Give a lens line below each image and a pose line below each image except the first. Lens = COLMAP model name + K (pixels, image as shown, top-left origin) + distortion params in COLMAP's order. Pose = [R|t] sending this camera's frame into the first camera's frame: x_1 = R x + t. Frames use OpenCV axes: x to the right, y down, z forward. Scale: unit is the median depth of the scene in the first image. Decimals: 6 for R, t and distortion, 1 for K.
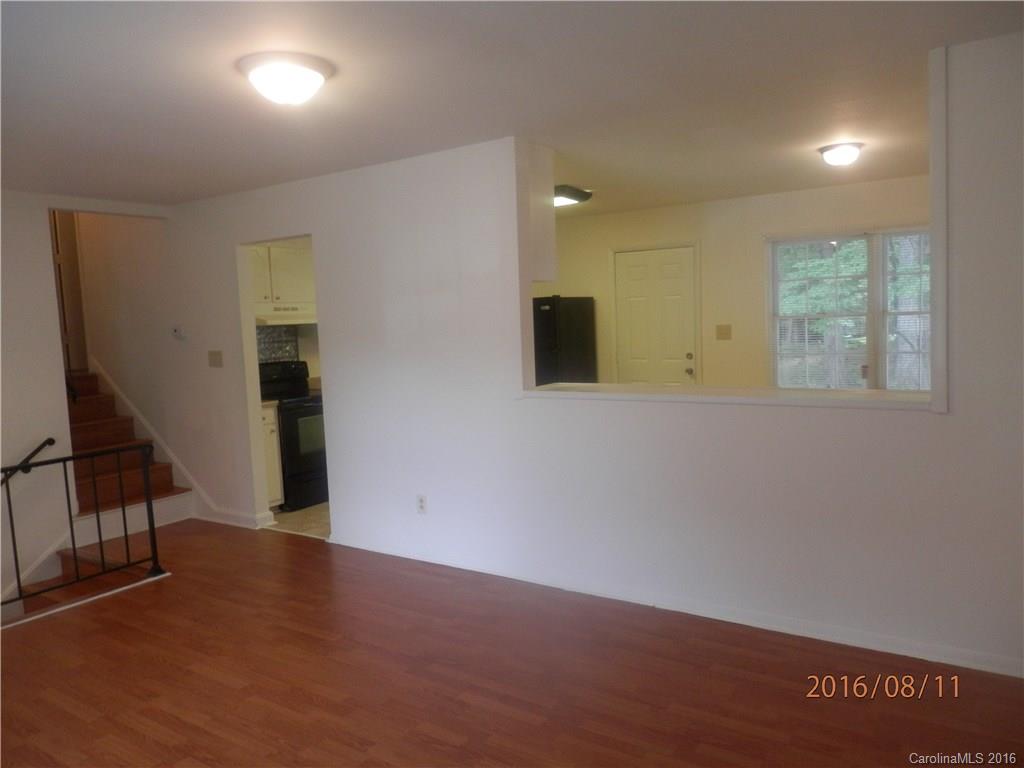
lens RADIAL K [[761.1, 0, 516.3], [0, 761.1, 381.9], [0, 0, 1]] dist [-0.005110, -0.004400]
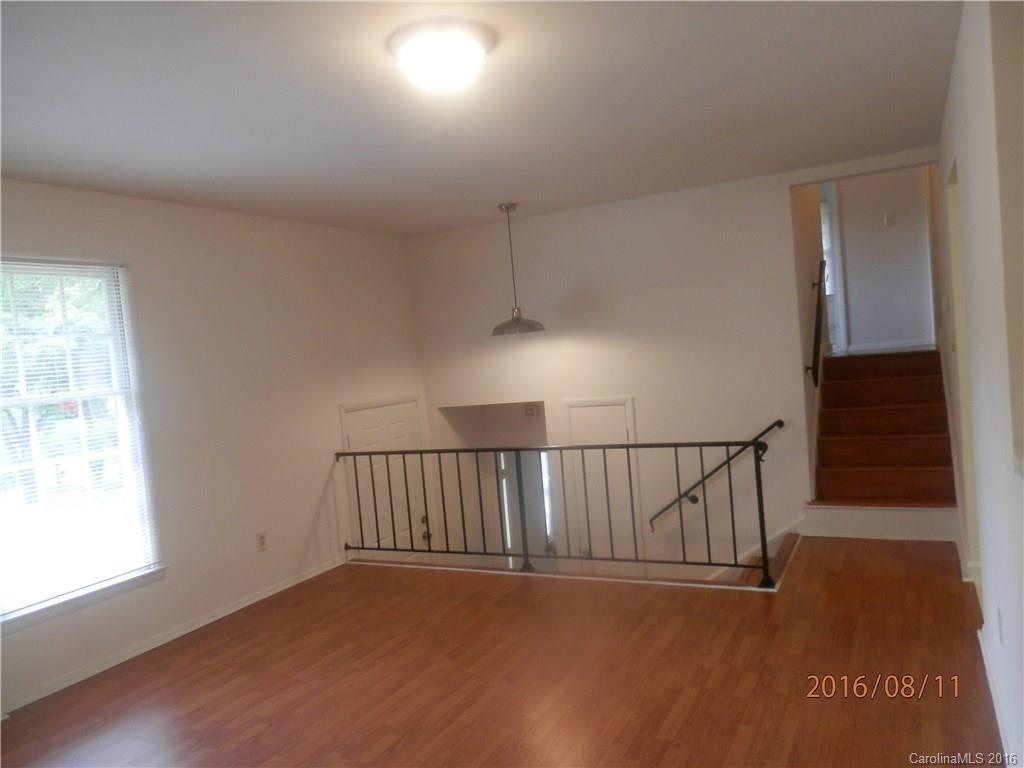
lens RADIAL K [[761.1, 0, 512.9], [0, 761.1, 385.3], [0, 0, 1]] dist [-0.005110, -0.004400]
pose [[0.147922, 0.087889, -0.985086, 0.364101], [-0.010562, 0.996127, 0.087288, -0.063315], [0.988943, -0.002507, 0.148277, 0.576041]]
